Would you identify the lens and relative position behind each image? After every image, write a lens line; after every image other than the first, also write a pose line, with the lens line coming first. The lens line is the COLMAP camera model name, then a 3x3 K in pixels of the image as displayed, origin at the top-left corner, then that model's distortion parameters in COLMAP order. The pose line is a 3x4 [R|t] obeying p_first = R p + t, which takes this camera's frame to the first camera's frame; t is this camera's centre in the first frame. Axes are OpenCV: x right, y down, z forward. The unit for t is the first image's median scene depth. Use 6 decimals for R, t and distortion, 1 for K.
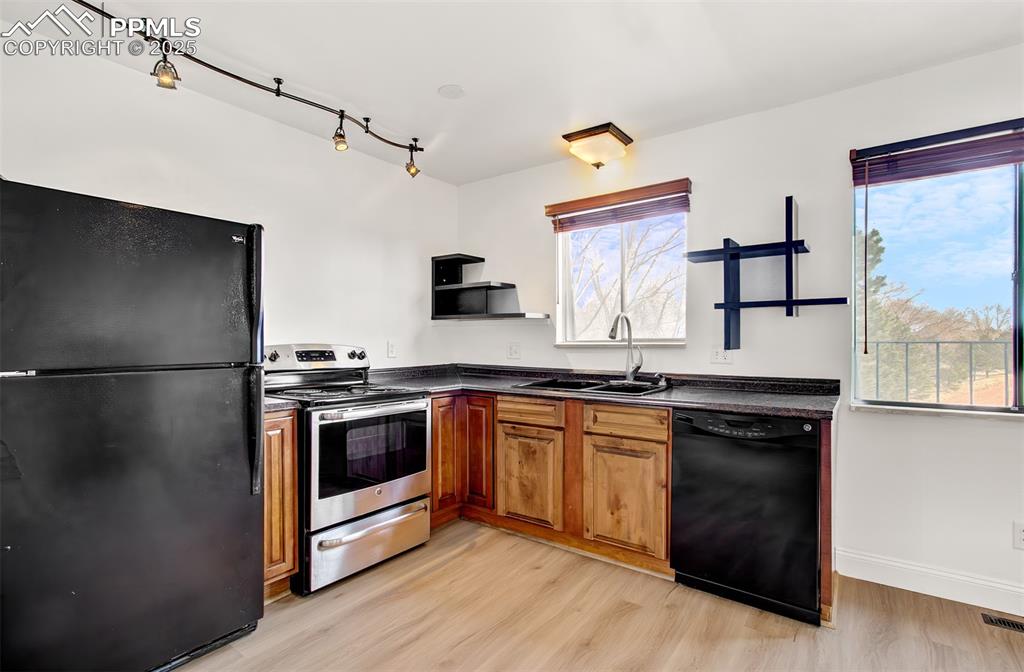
lens RADIAL K [[485.4, 0, 516.1], [0, 485.4, 341.6], [0, 0, 1]] dist [0.000086, 0.000333]
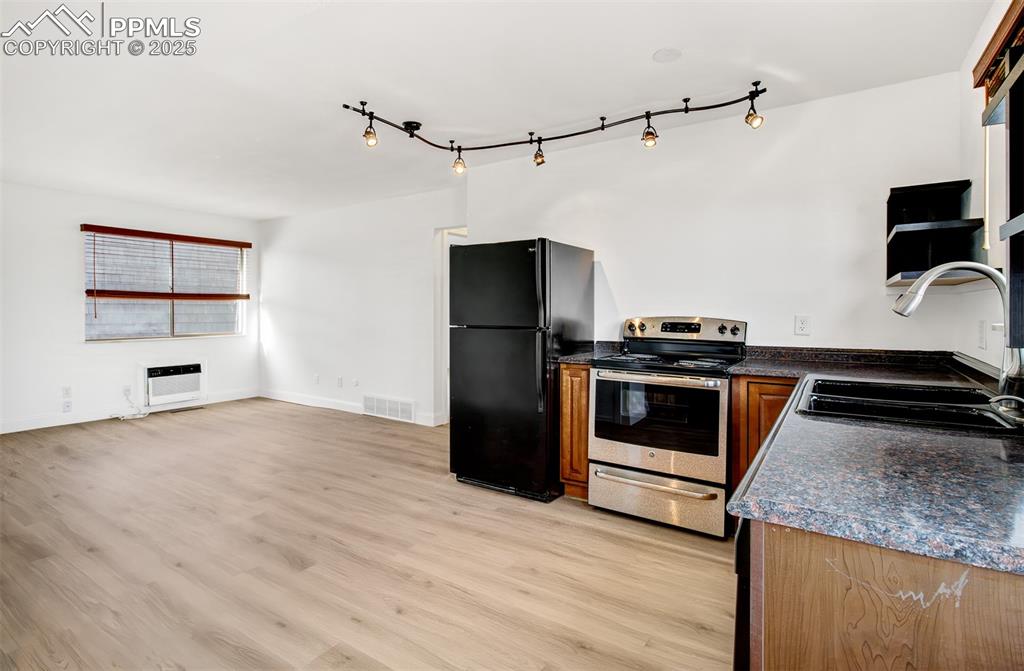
lens RADIAL K [[510.7, 0, 477.7], [0, 510.7, 310.8], [0, 0, 1]] dist [0.000294, 0.000157]
pose [[0.013878, 0.005669, -0.999888, 0.792488], [-0.009126, 0.999943, 0.005543, -0.011588], [0.999862, 0.009048, 0.013929, 0.558395]]
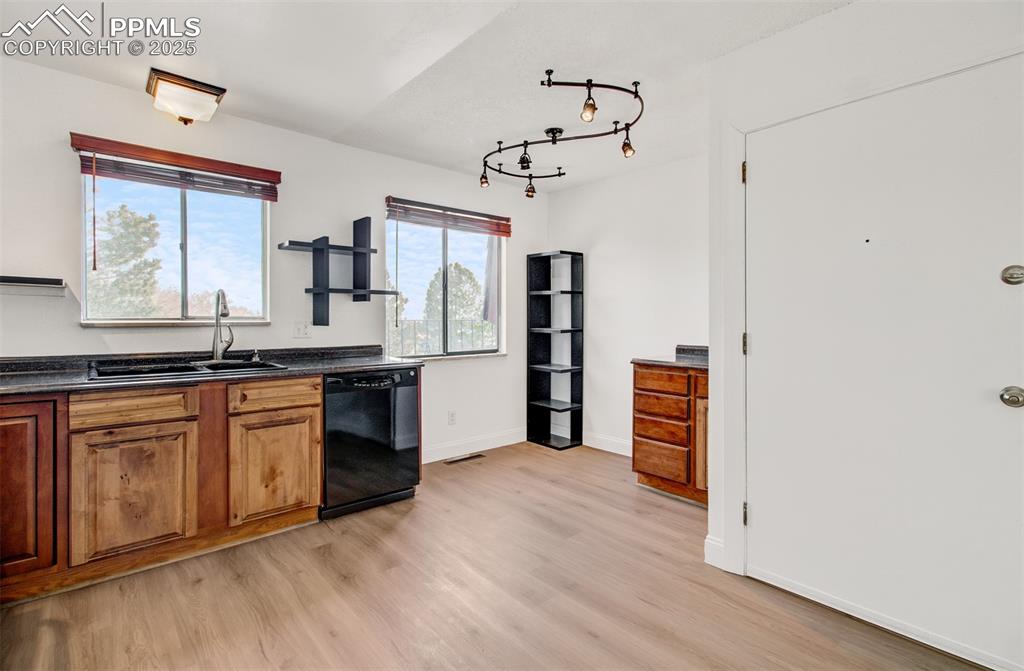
lens RADIAL K [[475.9, 0, 515.1], [0, 475.9, 318.1], [0, 0, 1]] dist [0.000653, 0.000205]
pose [[0.217356, 0.007188, 0.976066, -0.630931], [0.003021, 0.999963, -0.008036, 0.008120], [-0.976088, 0.004696, 0.217326, 0.252138]]
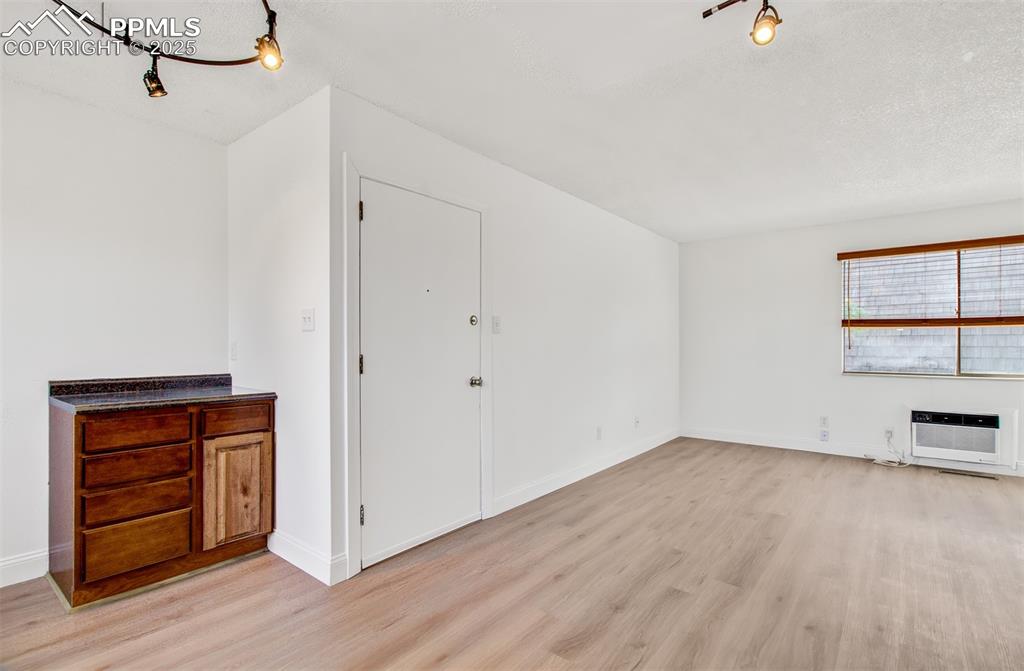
lens RADIAL K [[485.4, 0, 516.1], [0, 485.4, 341.1], [0, 0, 1]] dist [0.000086, 0.000333]
pose [[-0.999030, 0.005174, 0.043723, -0.087199], [0.005235, 0.999985, 0.001269, 0.003191], [-0.043716, 0.001497, -0.999043, 0.966380]]
